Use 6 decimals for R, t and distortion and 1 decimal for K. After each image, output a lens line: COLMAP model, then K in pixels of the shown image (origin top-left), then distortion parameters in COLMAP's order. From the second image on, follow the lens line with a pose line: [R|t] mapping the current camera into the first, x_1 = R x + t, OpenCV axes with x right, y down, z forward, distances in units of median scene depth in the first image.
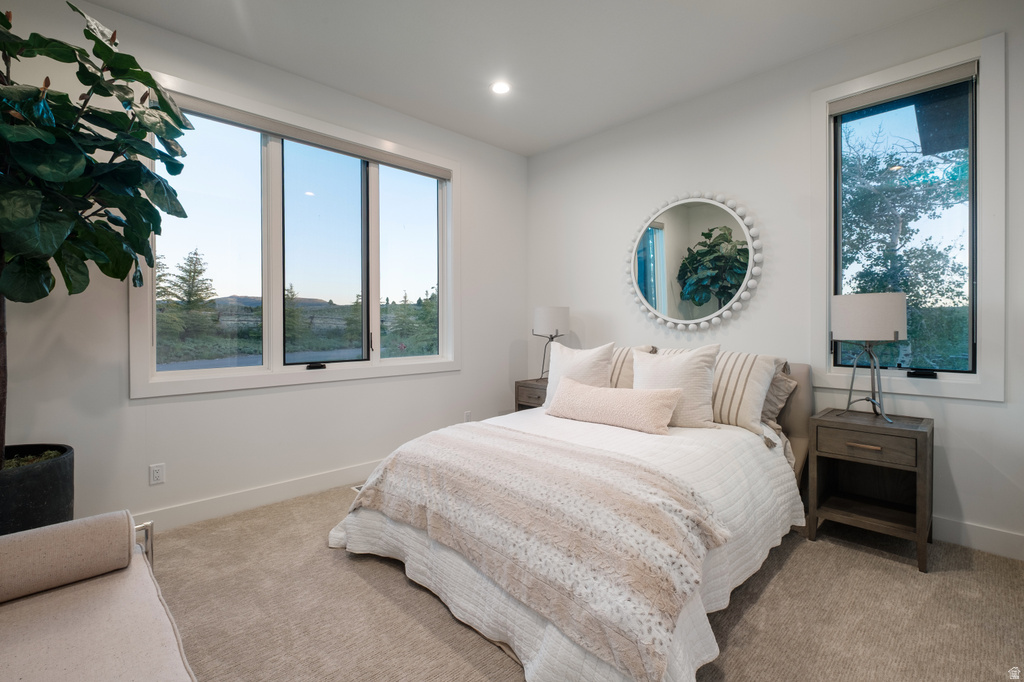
lens RADIAL K [[441.7, 0, 512.0], [0, 441.7, 341.0], [0, 0, 1]] dist [-0.002299, -0.000198]
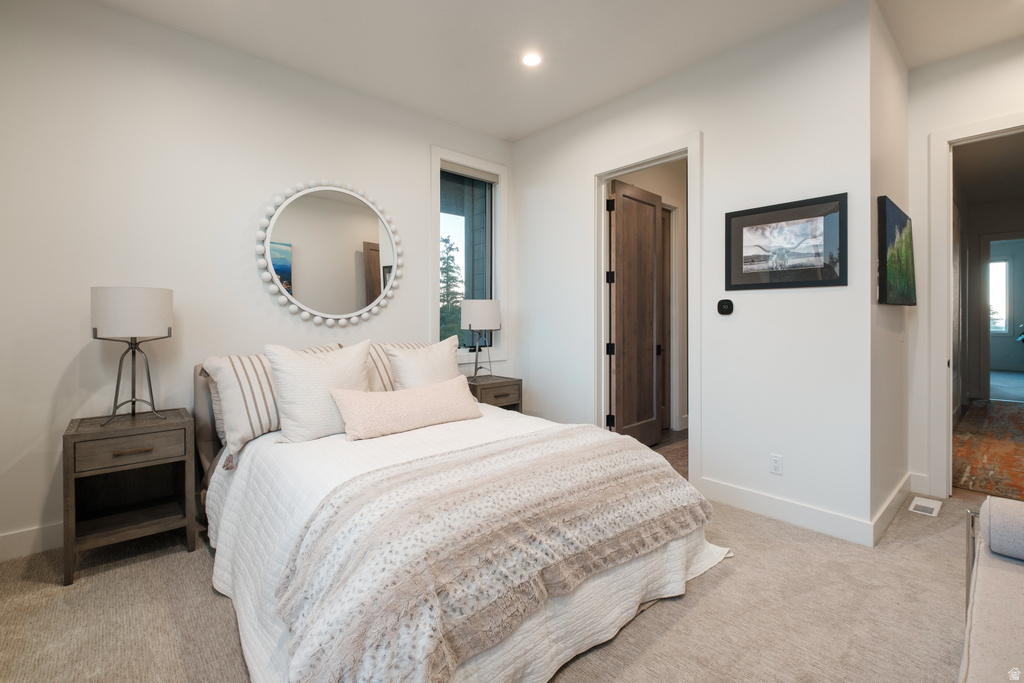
lens RADIAL K [[452.8, 0, 513.1], [0, 452.8, 318.9], [0, 0, 1]] dist [-0.000100, -0.000050]
pose [[0.044603, 0.005782, 0.998988, -0.551077], [0.036503, 0.999306, -0.007413, -0.017298], [-0.998338, 0.036797, 0.044361, 0.583402]]
